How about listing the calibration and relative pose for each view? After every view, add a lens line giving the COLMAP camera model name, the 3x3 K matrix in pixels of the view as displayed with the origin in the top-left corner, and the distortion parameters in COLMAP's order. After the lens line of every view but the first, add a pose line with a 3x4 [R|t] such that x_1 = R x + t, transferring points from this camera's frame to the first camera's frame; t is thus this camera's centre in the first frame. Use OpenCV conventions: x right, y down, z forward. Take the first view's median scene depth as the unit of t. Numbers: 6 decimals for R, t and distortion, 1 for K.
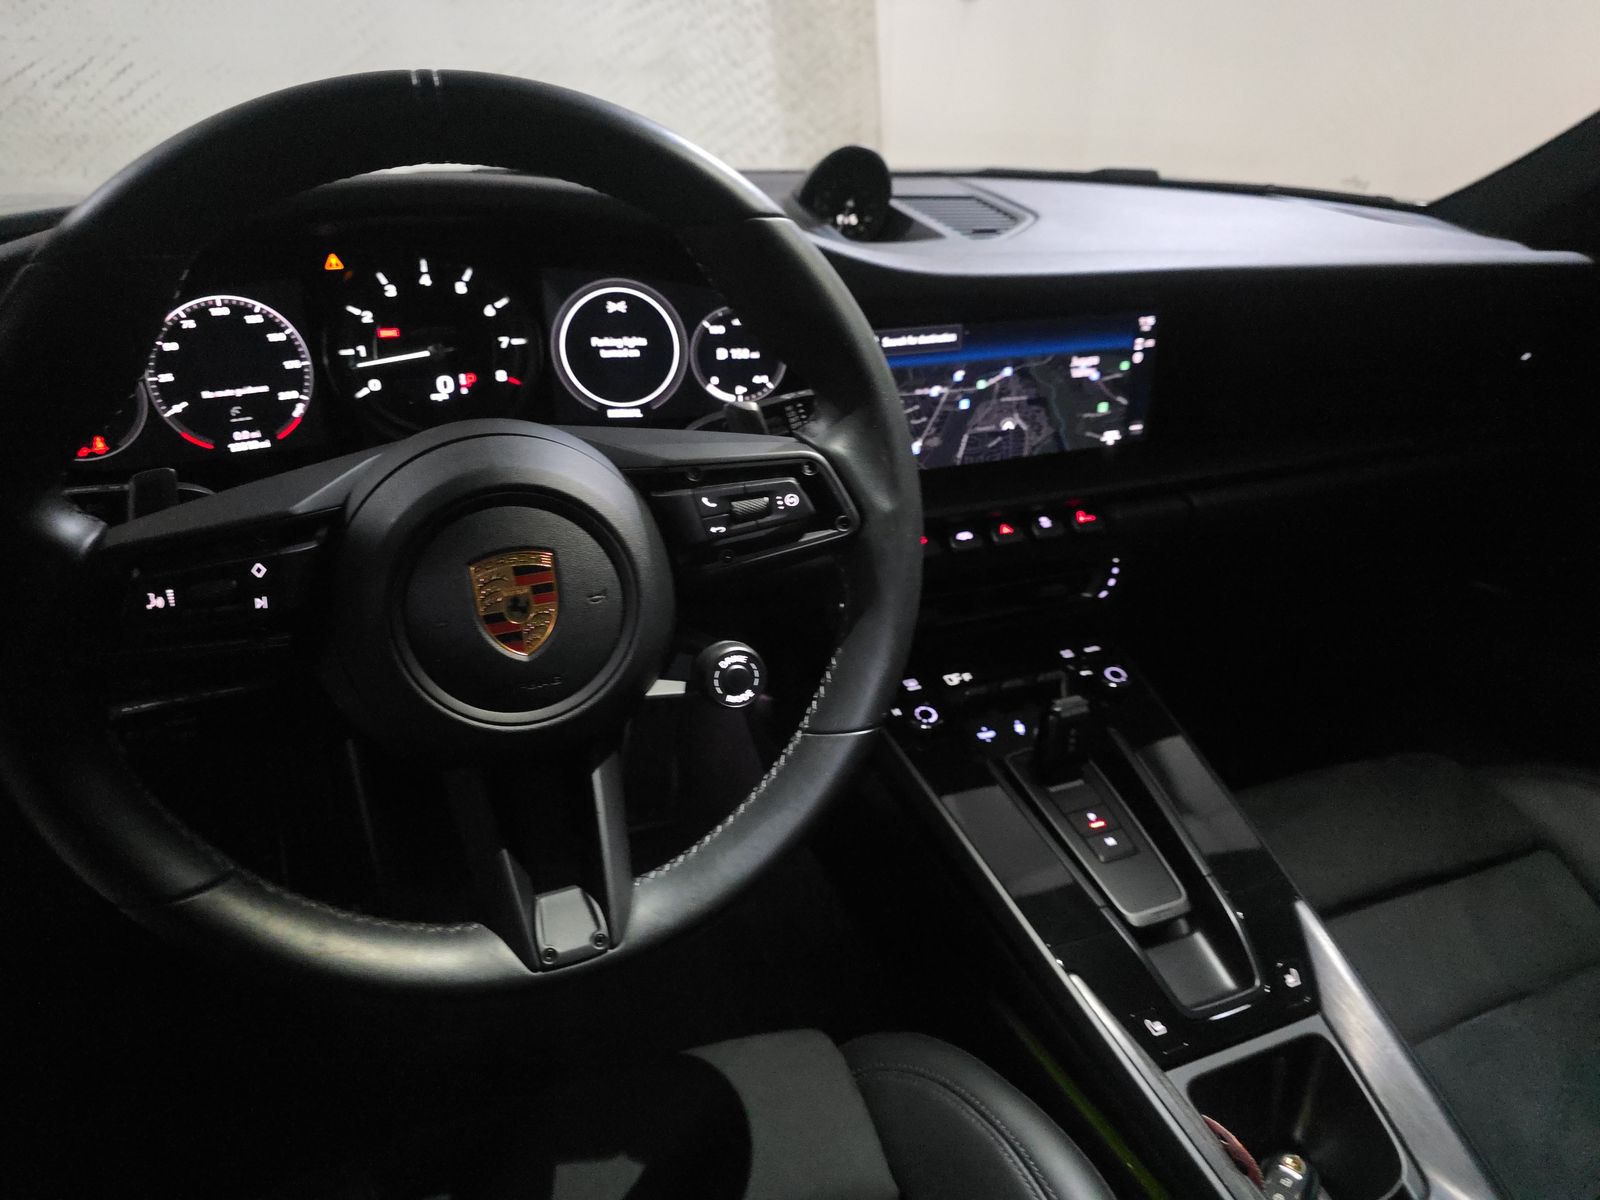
lens RADIAL K [[1065.0, 0, 802.8], [0, 1065.0, 607.1], [0, 0, 1]] dist [0.028682, -0.016811]
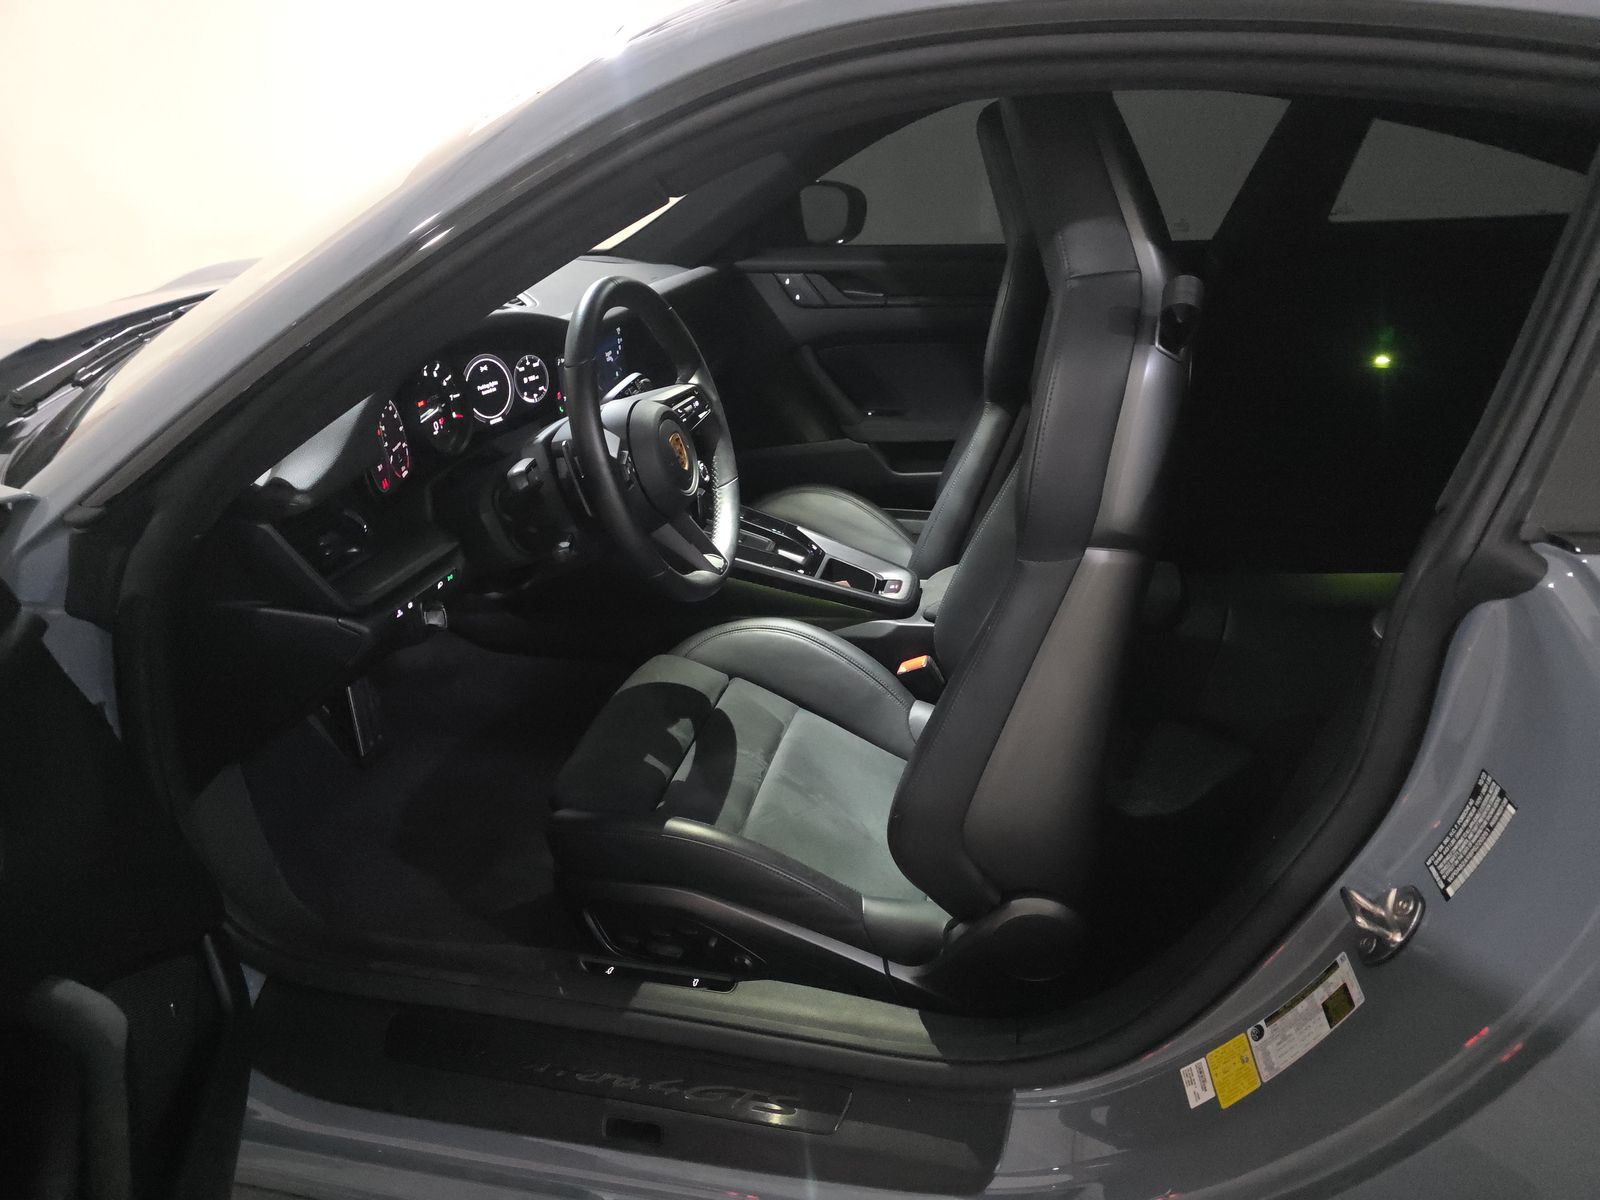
lens RADIAL K [[1065.0, 0, 800.7], [0, 1065.0, 598.4], [0, 0, 1]] dist [0.028682, -0.016811]
pose [[0.556882, -0.375099, 0.741069, -1.672909], [0.391404, 0.905454, 0.164181, 0.012810], [-0.732588, 0.198628, 0.651047, -0.728039]]
